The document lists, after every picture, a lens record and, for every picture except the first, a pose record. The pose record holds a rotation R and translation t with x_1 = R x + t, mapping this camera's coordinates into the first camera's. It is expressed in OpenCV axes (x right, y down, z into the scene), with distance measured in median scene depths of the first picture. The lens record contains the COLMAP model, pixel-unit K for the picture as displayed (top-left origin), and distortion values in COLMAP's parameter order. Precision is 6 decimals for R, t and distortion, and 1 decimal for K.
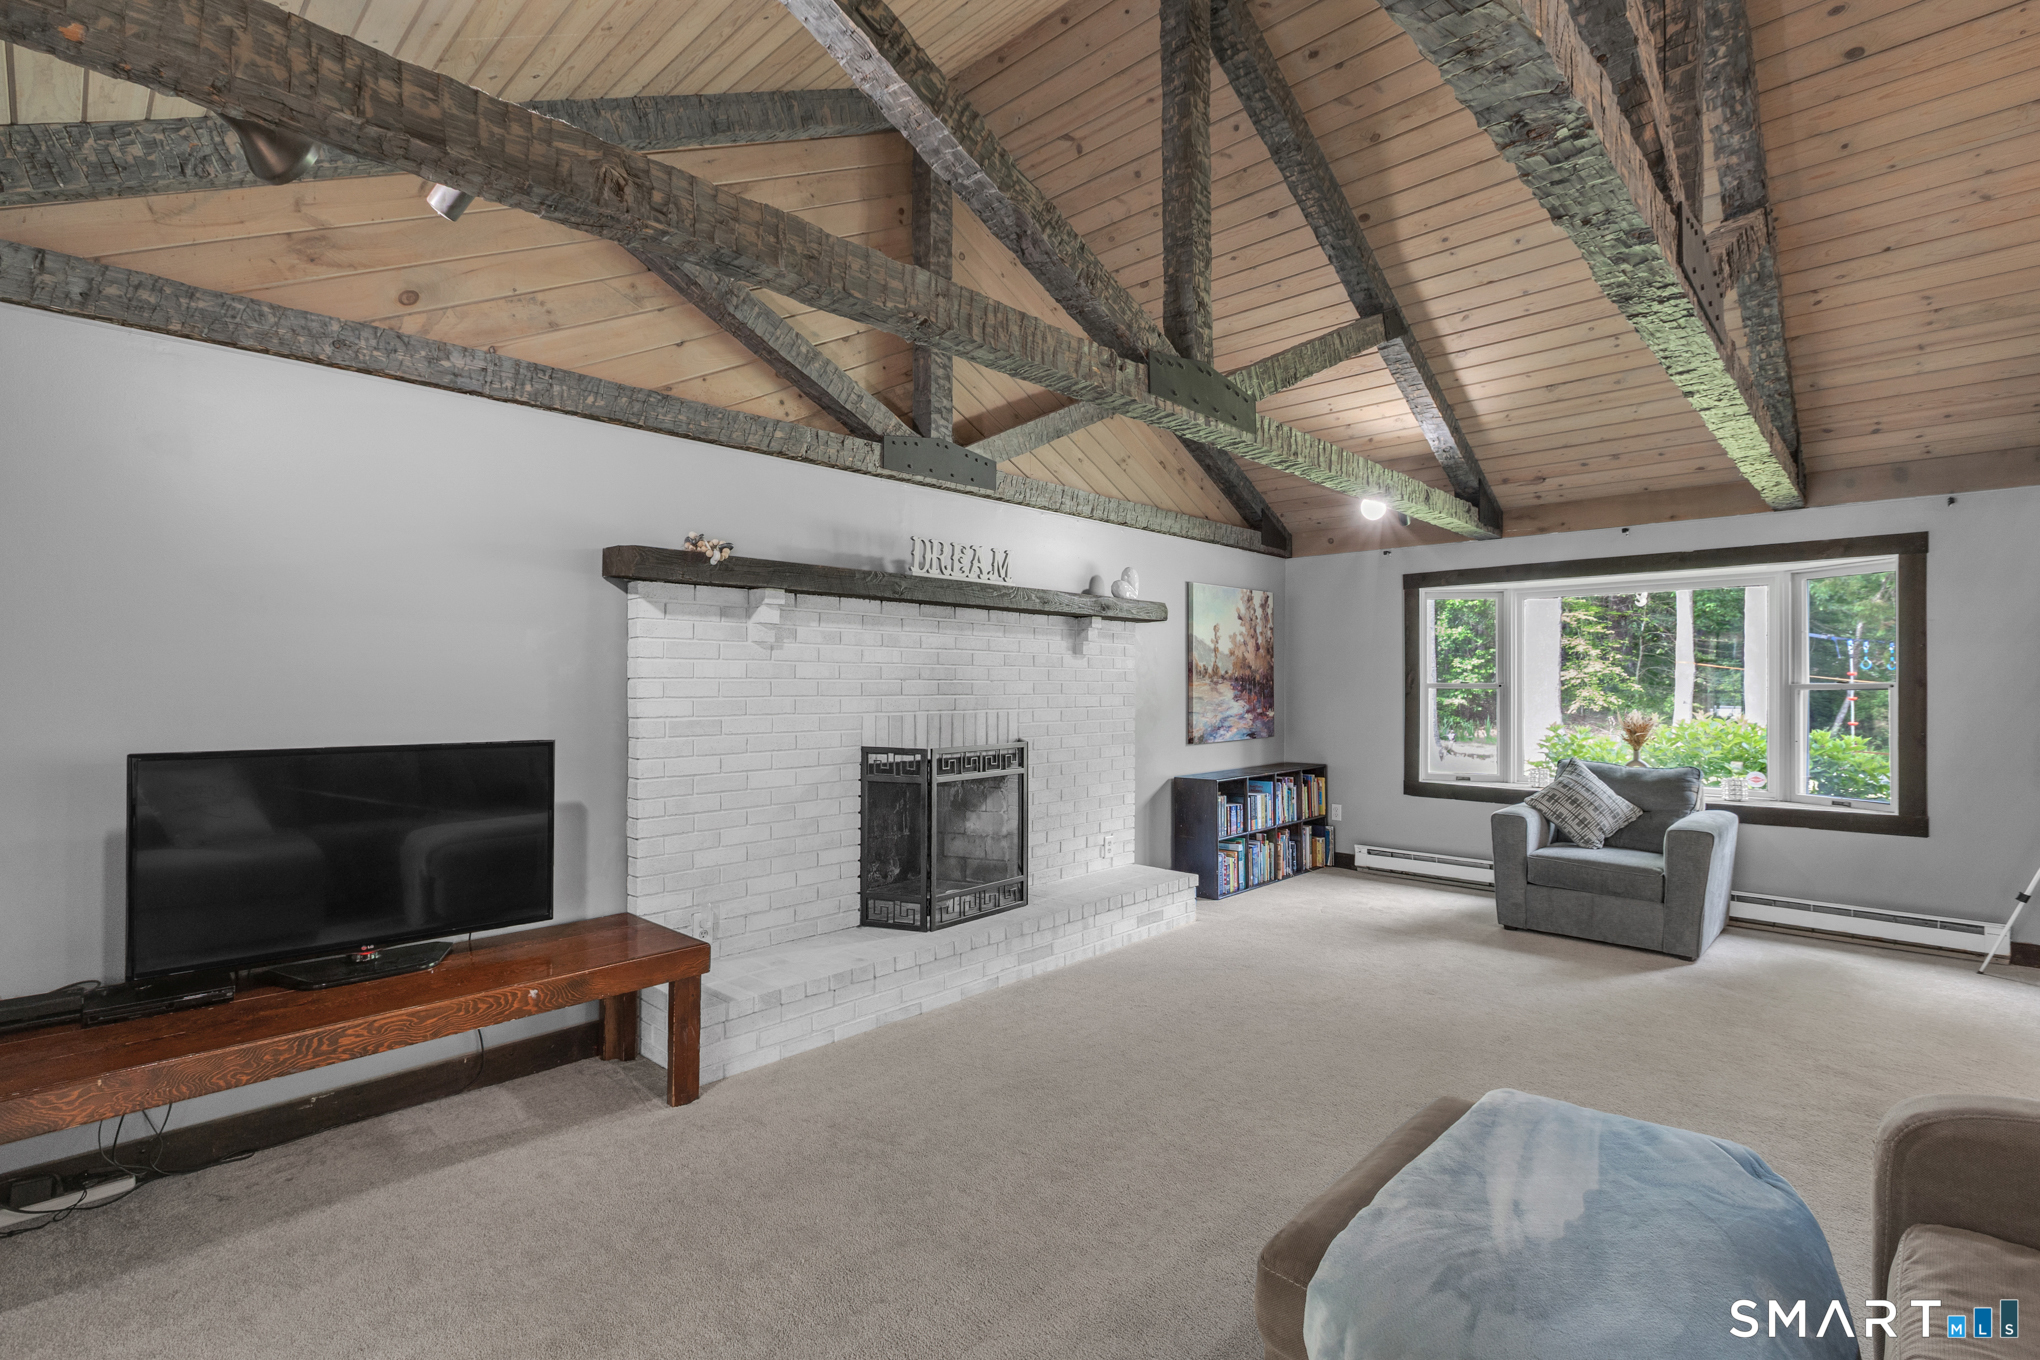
lens RADIAL K [[934.7, 0, 1031.8], [0, 934.7, 685.4], [0, 0, 1]] dist [-0.002687, 0.000086]
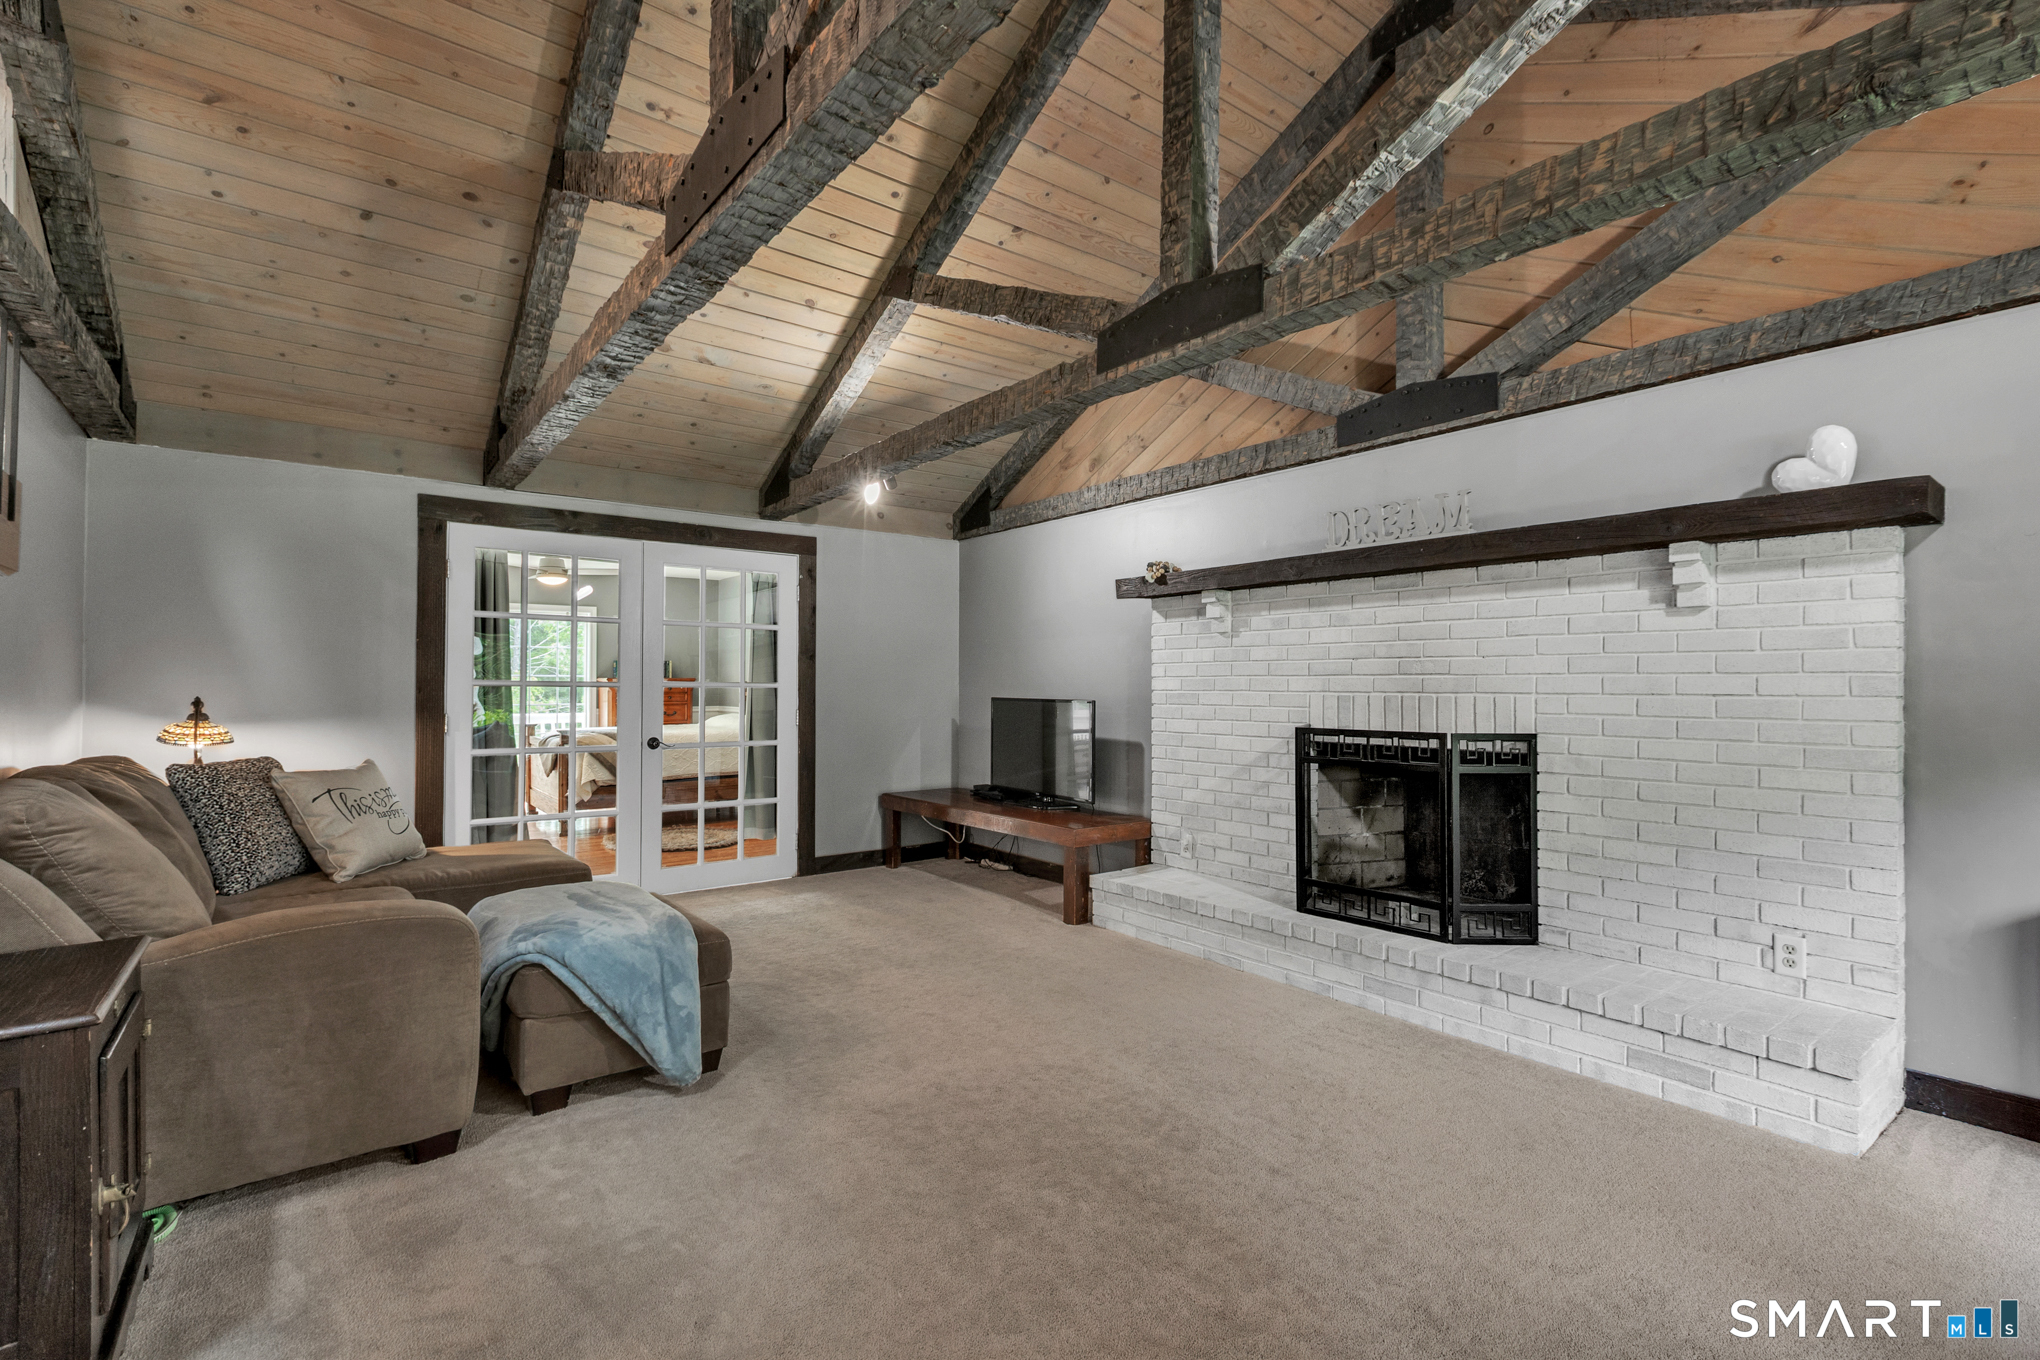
lens RADIAL K [[934.7, 0, 1030.1], [0, 934.7, 678.6], [0, 0, 1]] dist [-0.002687, 0.000086]
pose [[-0.149550, -0.001036, -0.988754, 0.909933], [0.006840, 0.999974, -0.002083, 0.014608], [0.988731, -0.007075, -0.149539, 0.857199]]
